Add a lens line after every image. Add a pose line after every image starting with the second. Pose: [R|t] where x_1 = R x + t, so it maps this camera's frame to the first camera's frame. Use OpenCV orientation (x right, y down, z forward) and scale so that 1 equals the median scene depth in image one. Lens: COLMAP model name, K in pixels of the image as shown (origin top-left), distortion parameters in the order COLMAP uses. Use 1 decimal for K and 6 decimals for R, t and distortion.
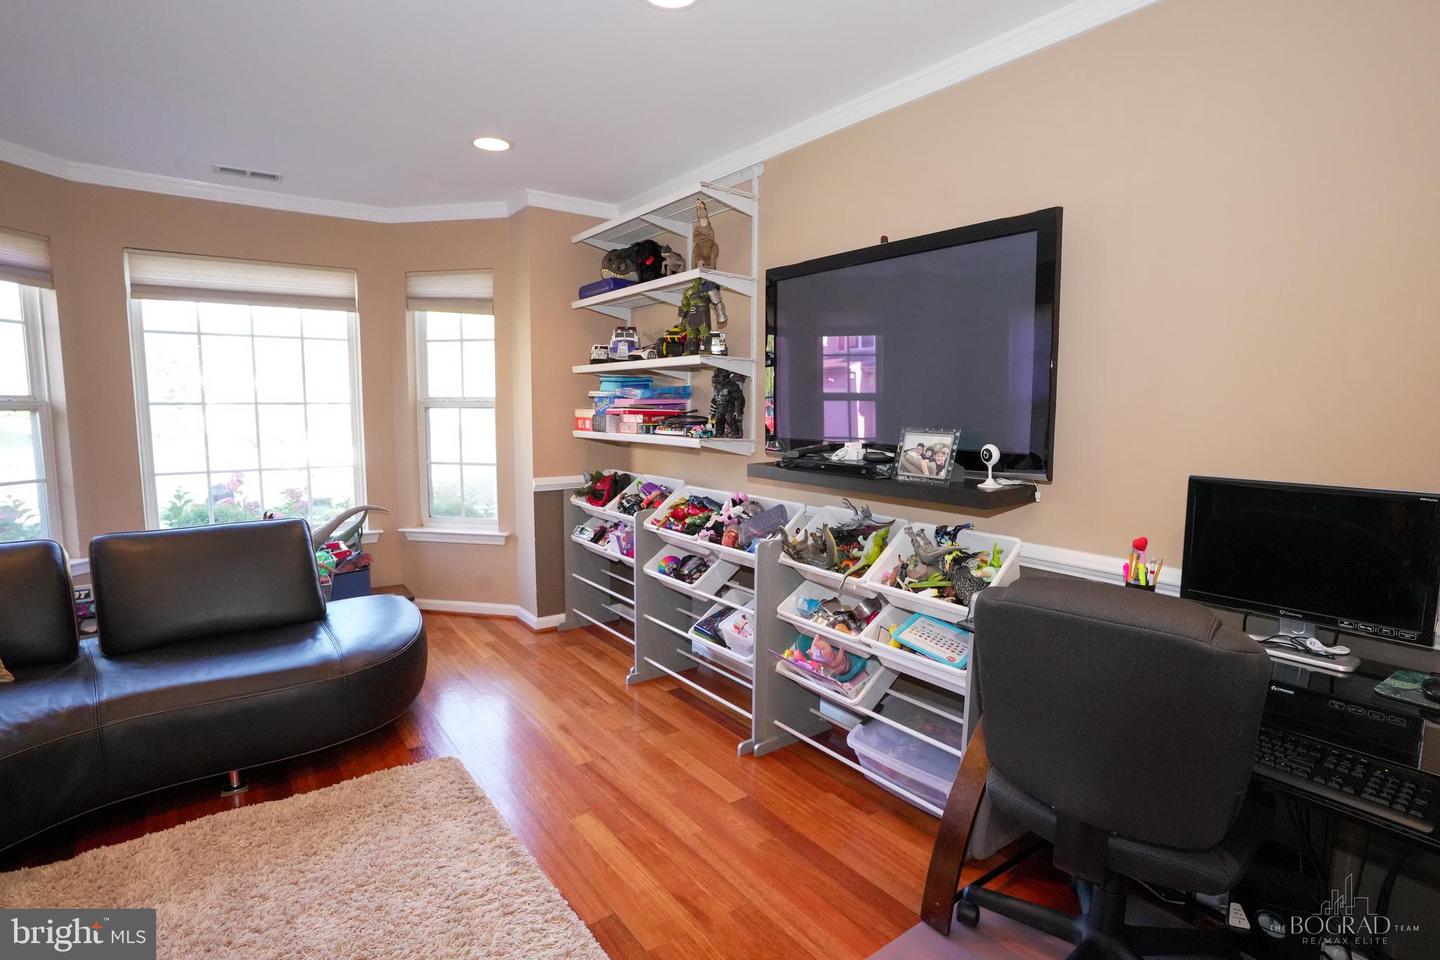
lens RADIAL K [[708.7, 0, 713.9], [0, 708.7, 477.3], [0, 0, 1]] dist [-0.081143, 0.037088]
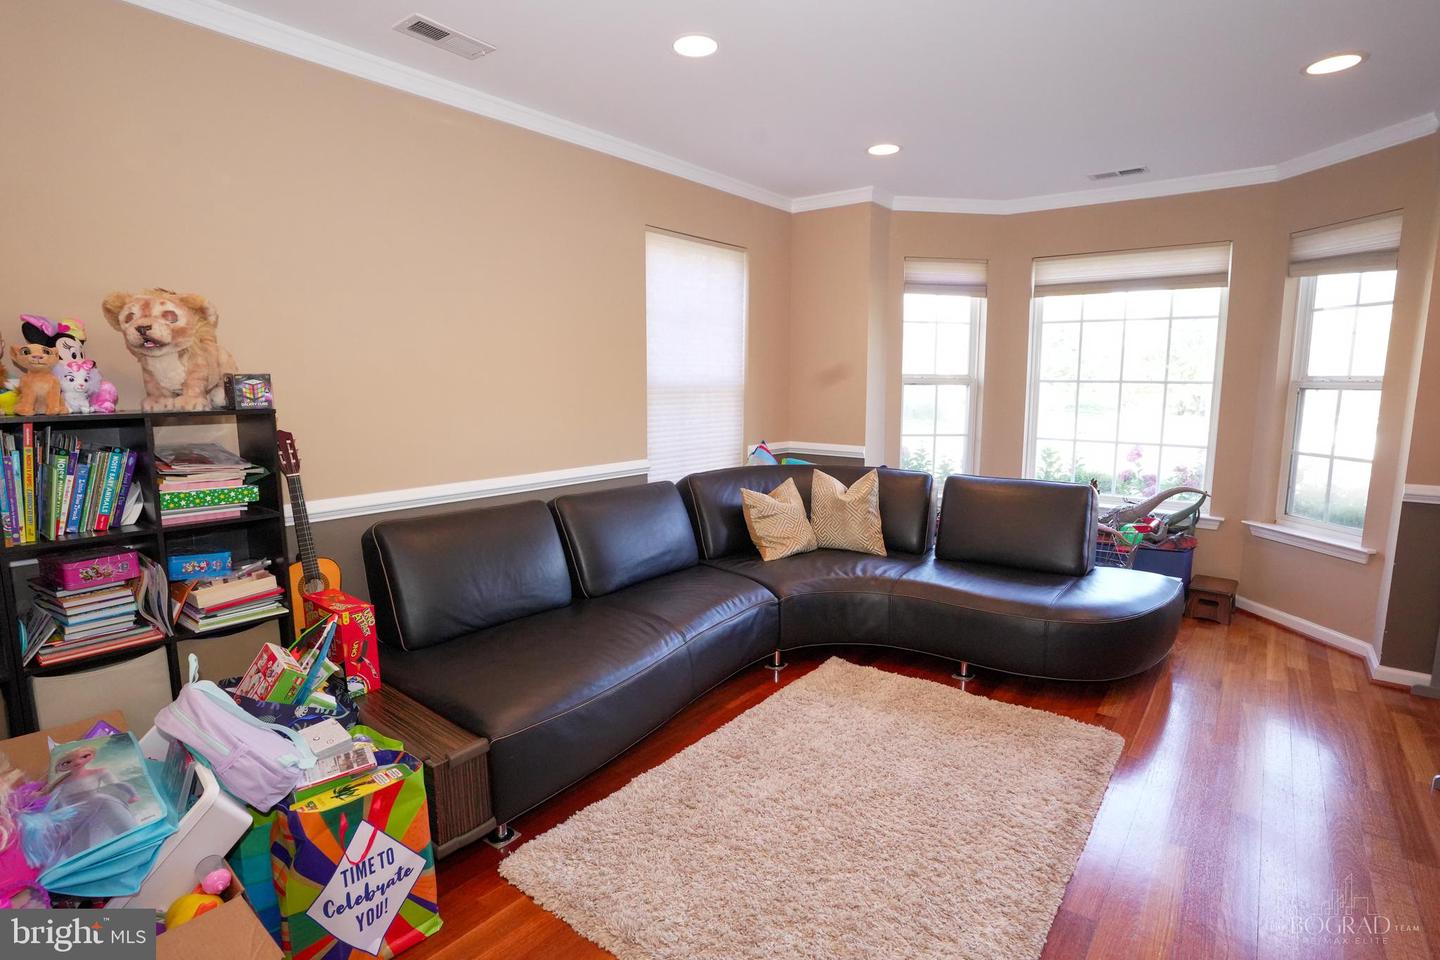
lens RADIAL K [[708.7, 0, 713.9], [0, 708.7, 477.3], [0, 0, 1]] dist [-0.081143, 0.037088]
pose [[0.263702, 0.127760, -0.956106, 0.230516], [-0.099290, 0.989520, 0.104840, -0.007708], [0.959480, 0.067285, 0.273624, 0.085475]]
